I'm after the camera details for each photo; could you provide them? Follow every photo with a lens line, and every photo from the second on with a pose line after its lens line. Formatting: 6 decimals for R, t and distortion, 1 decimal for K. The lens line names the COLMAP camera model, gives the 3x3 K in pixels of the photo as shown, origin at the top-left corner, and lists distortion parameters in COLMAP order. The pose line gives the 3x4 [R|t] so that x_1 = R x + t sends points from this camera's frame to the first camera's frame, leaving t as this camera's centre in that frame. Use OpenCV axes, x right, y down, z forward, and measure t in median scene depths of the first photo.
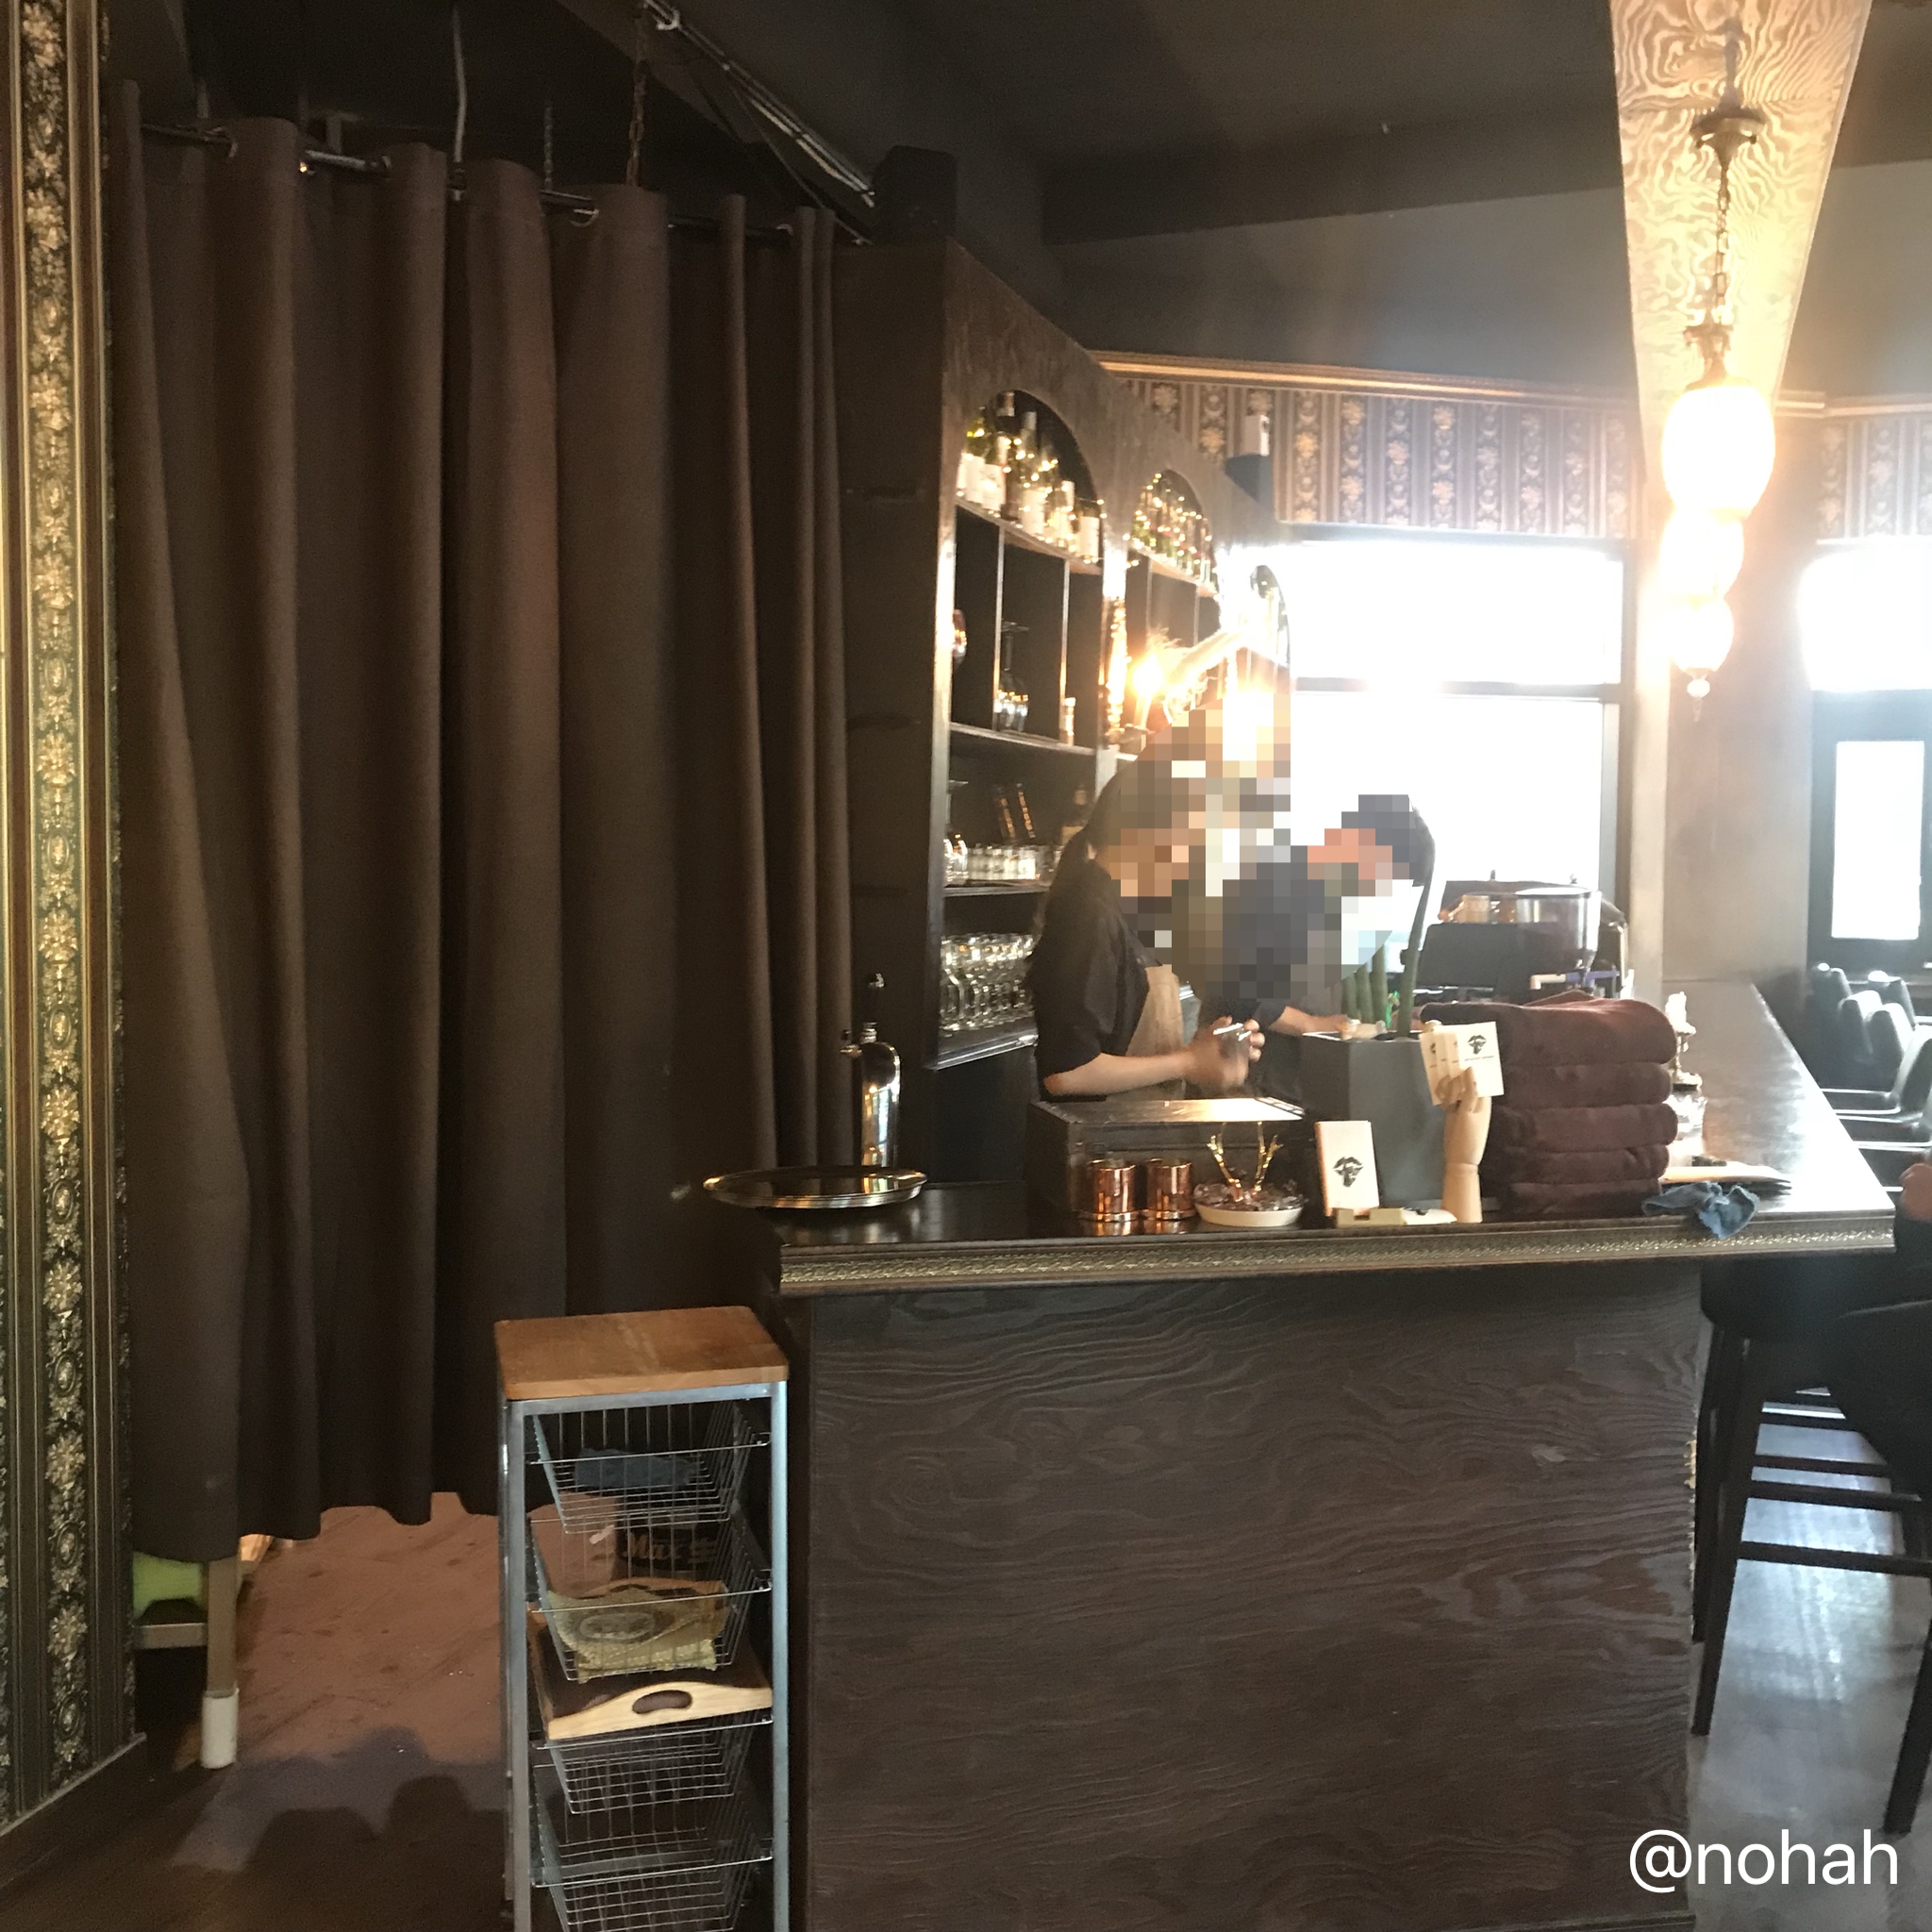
lens RADIAL K [[2090.8, 0, 971.9], [0, 2090.8, 939.3], [0, 0, 1]] dist [0.061818, -0.133157]
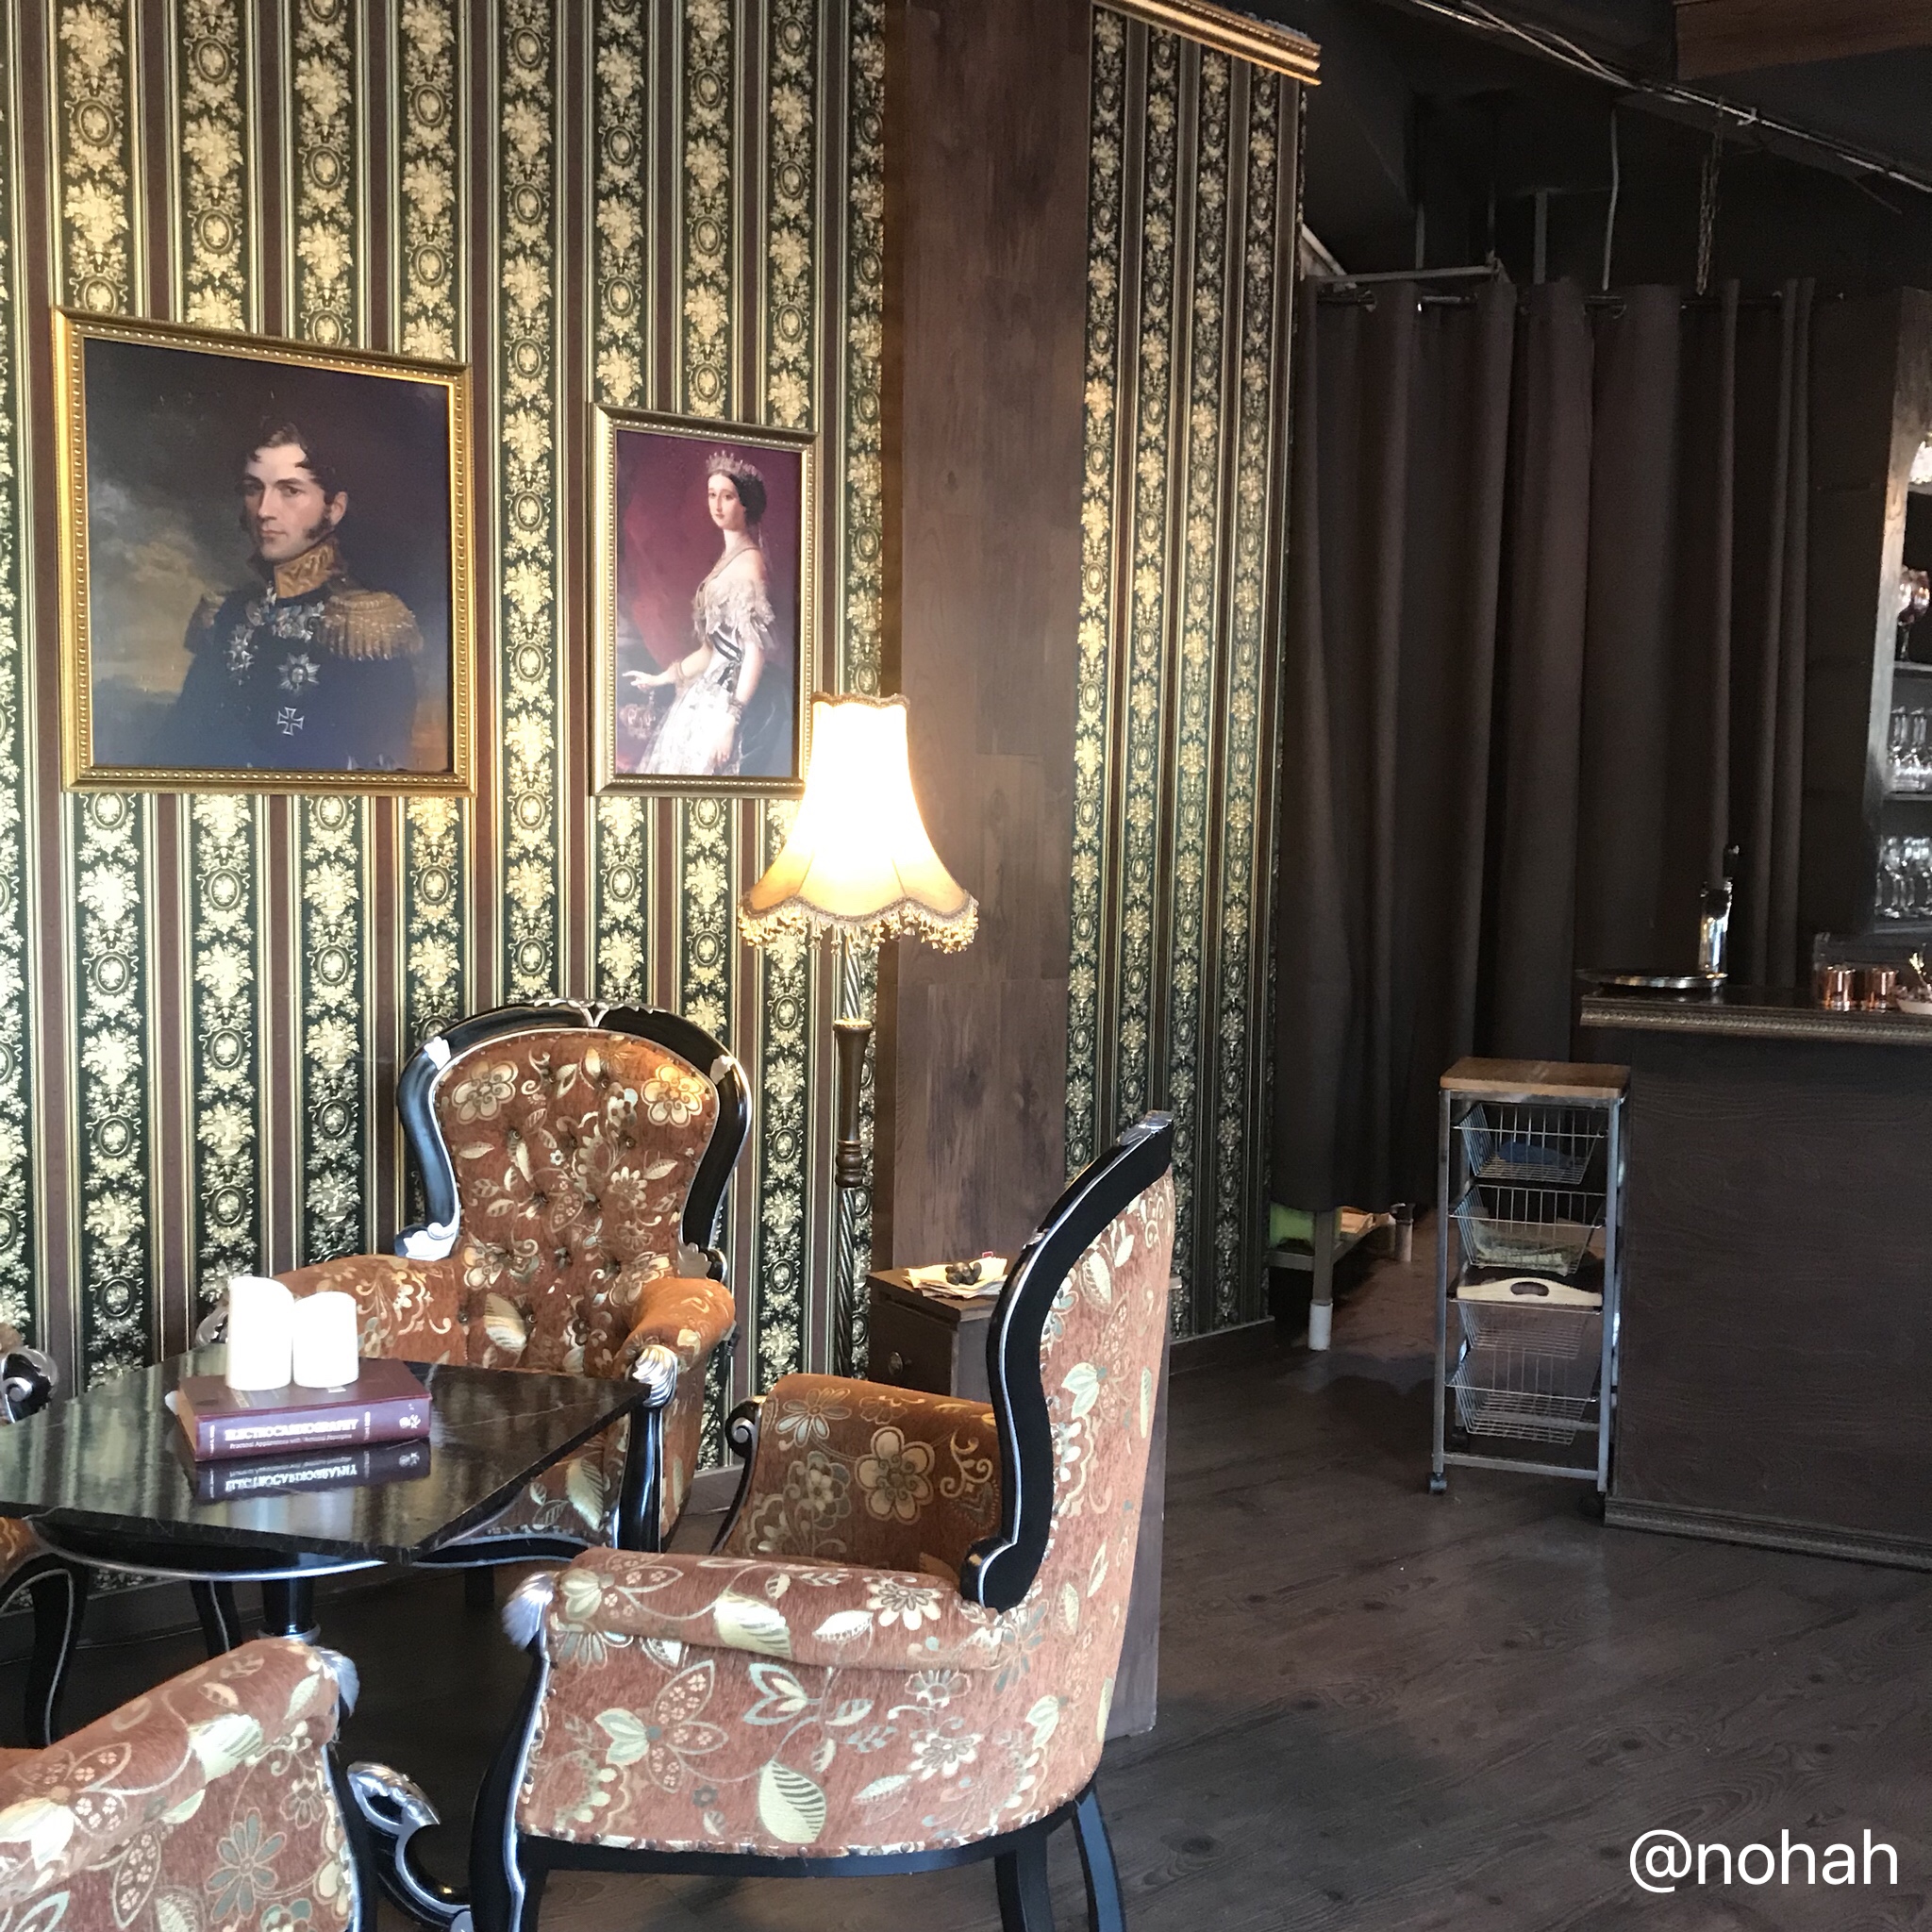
lens RADIAL K [[2016.8, 0, 919.1], [0, 2016.8, 971.8], [0, 0, 1]] dist [0.070063, -0.185758]
pose [[0.798240, 0.065136, -0.598808, 0.319086], [-0.038907, 0.997636, 0.056654, 0.042296], [0.601082, -0.021925, 0.798886, -0.414833]]
